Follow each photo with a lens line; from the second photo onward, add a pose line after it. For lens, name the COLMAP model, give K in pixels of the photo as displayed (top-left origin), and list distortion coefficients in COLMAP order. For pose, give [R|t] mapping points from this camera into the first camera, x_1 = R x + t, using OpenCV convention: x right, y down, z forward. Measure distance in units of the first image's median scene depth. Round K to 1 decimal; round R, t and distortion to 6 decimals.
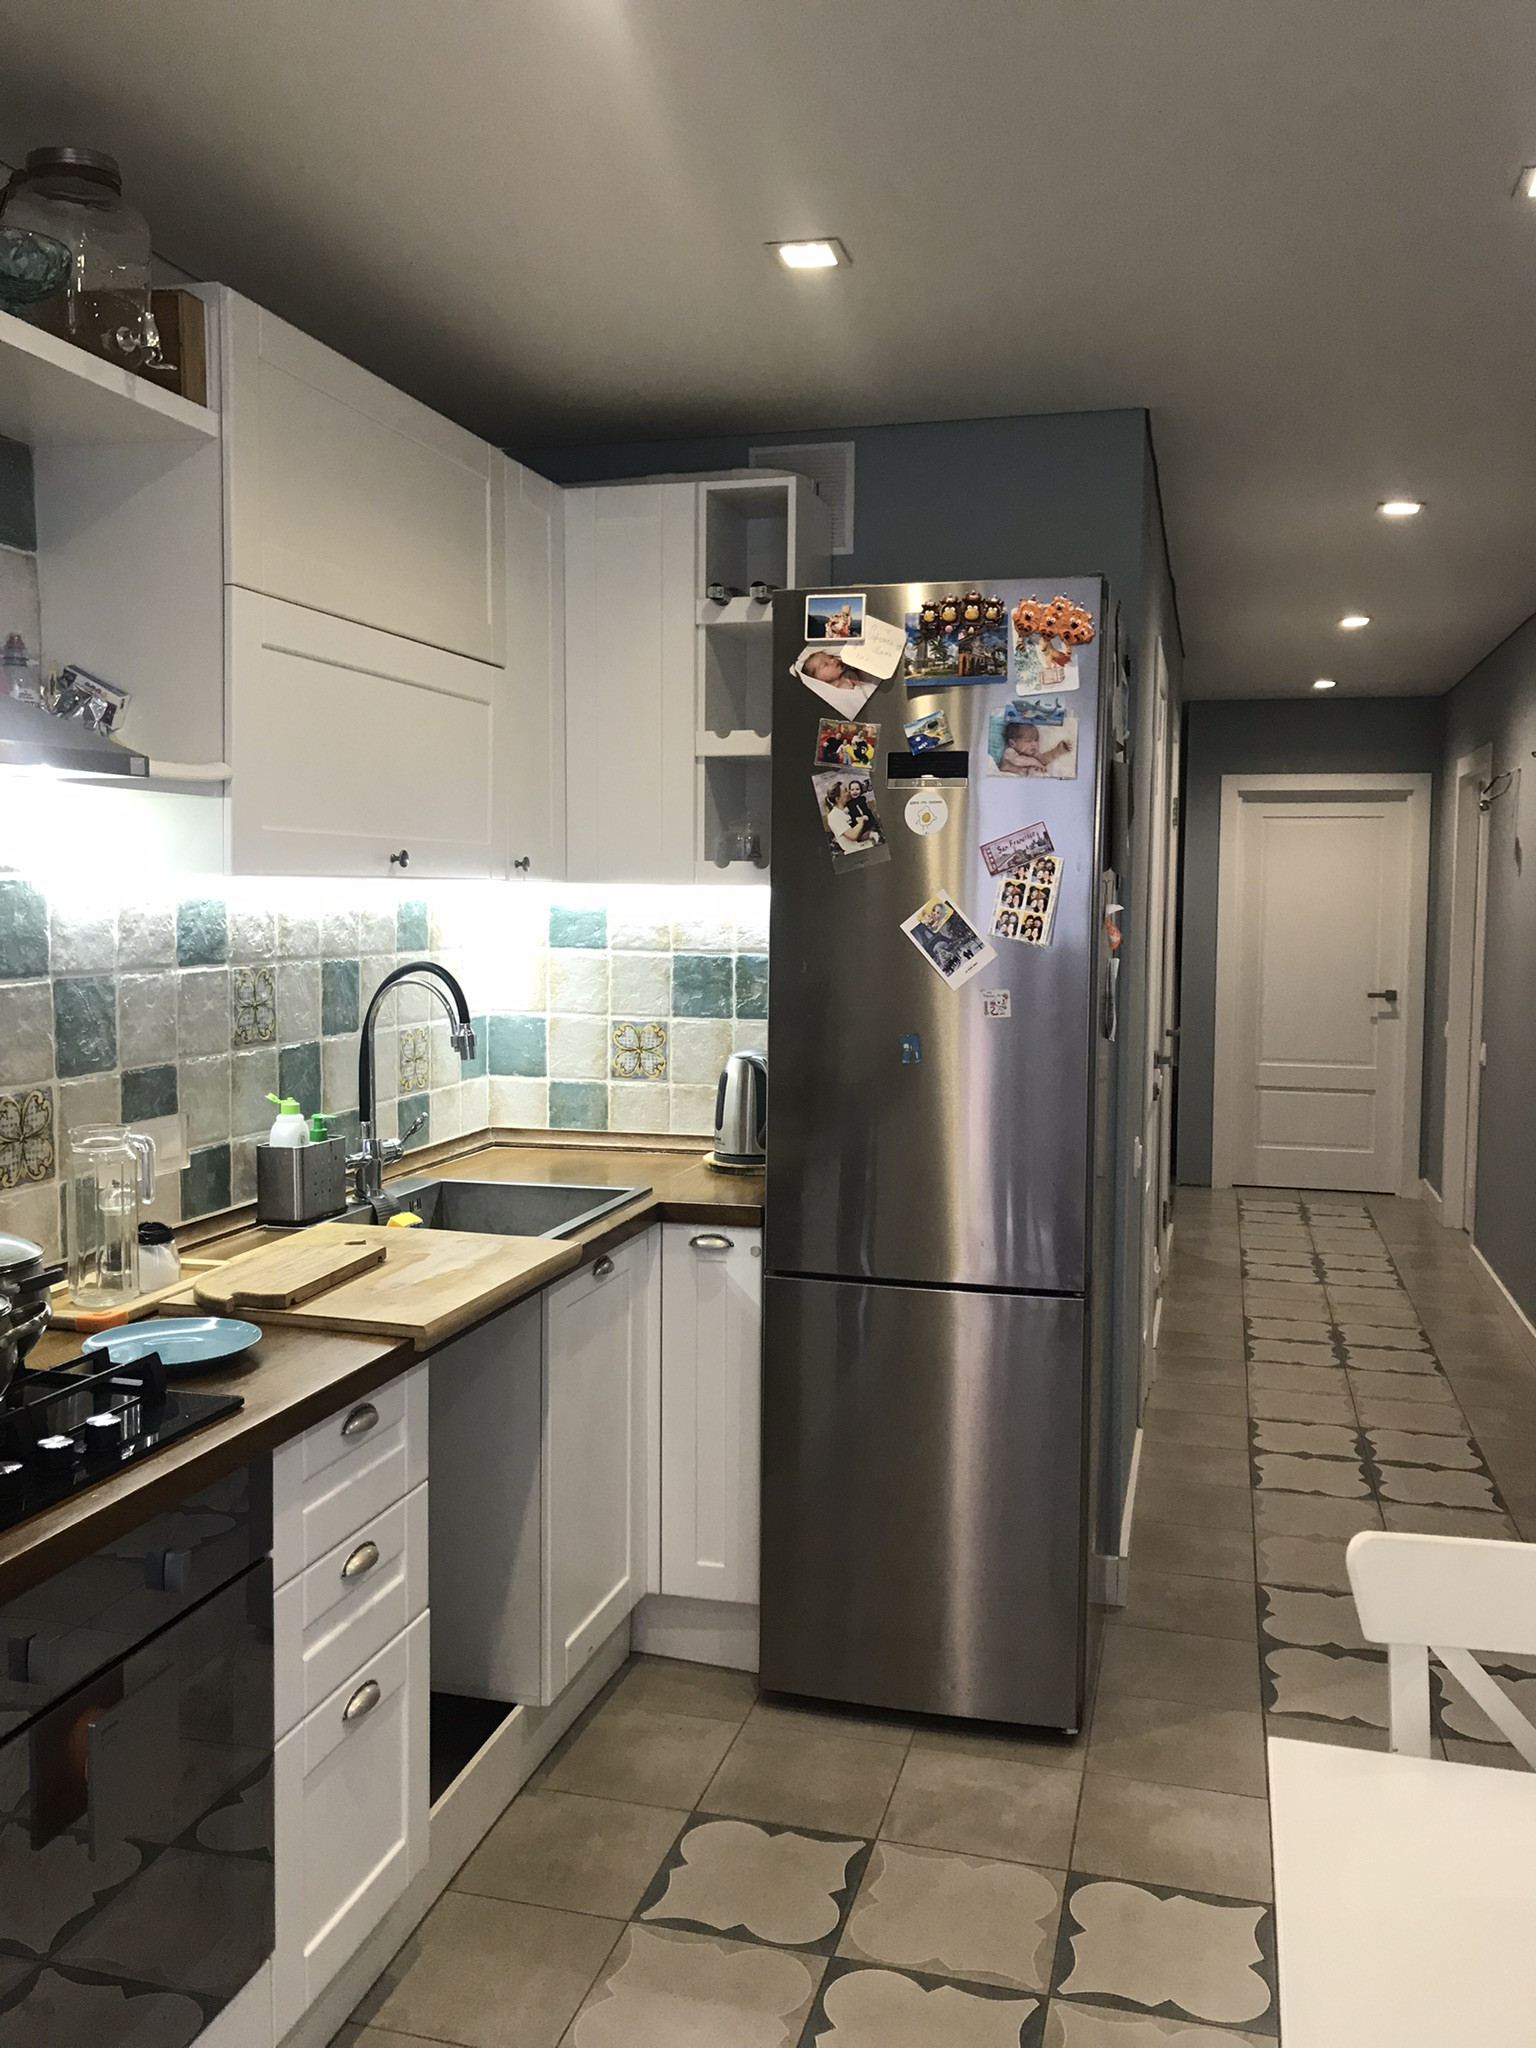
lens RADIAL K [[1692.4, 0, 772.4], [0, 1692.4, 1005.6], [0, 0, 1]] dist [0.036456, -0.023258]
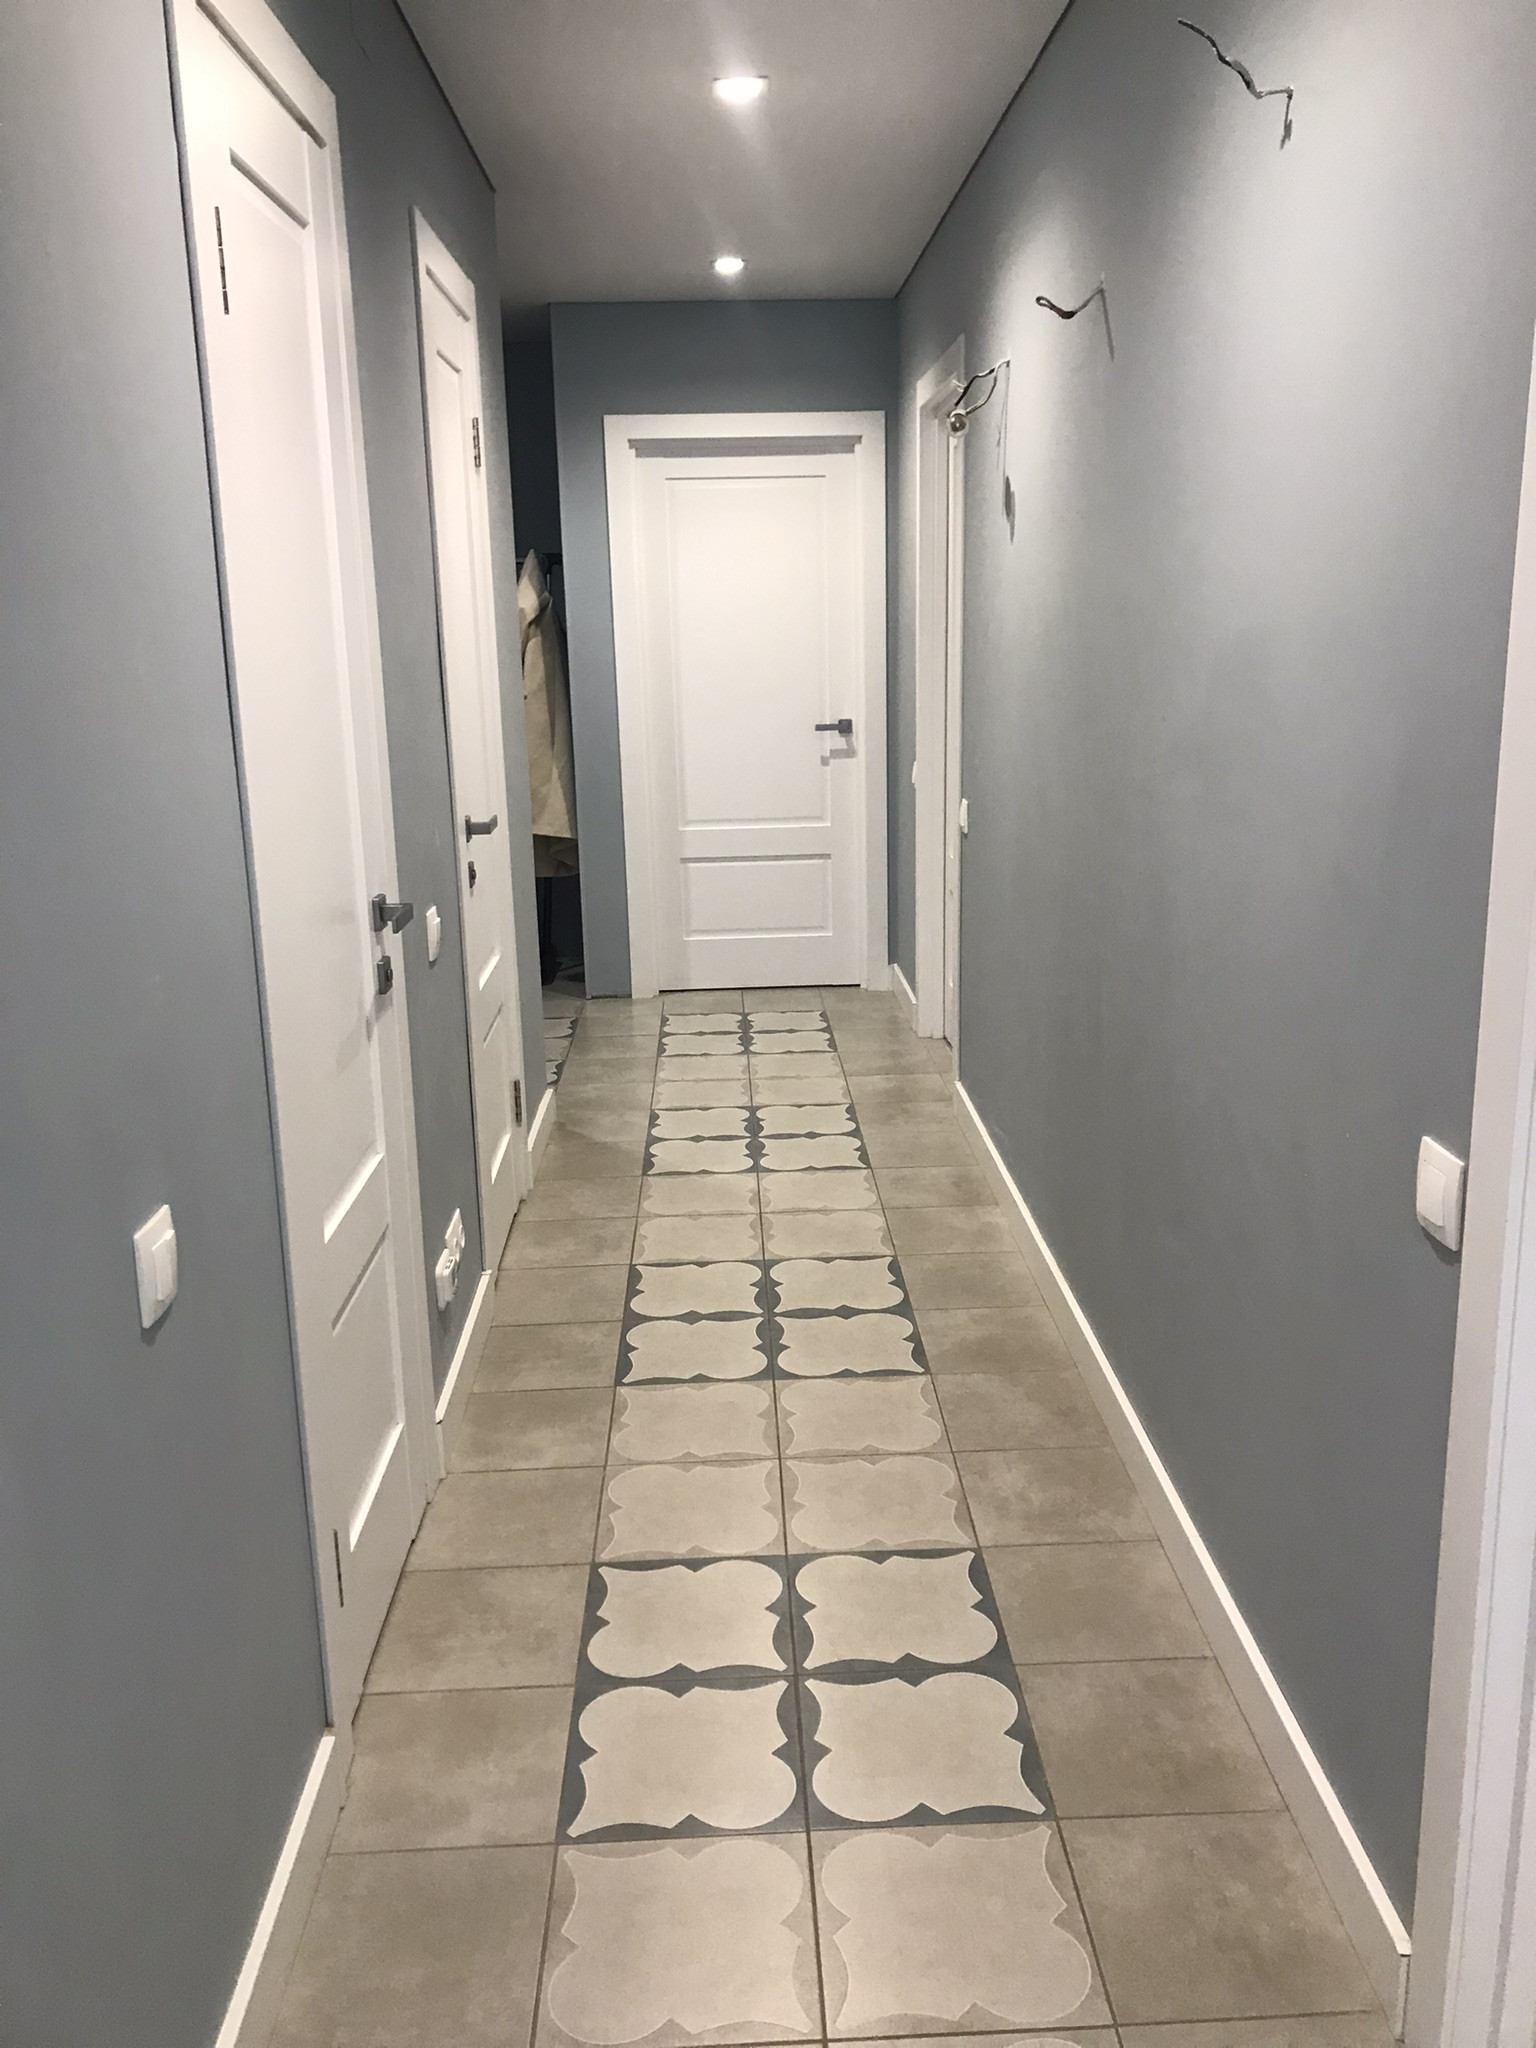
lens RADIAL K [[1692.4, 0, 766.9], [0, 1692.4, 1035.1], [0, 0, 1]] dist [0.036456, -0.023258]
pose [[0.956954, -0.098498, 0.273014, 0.134083], [0.049479, 0.982248, 0.180946, -0.010838], [-0.285990, -0.159649, 0.944840, 0.333382]]
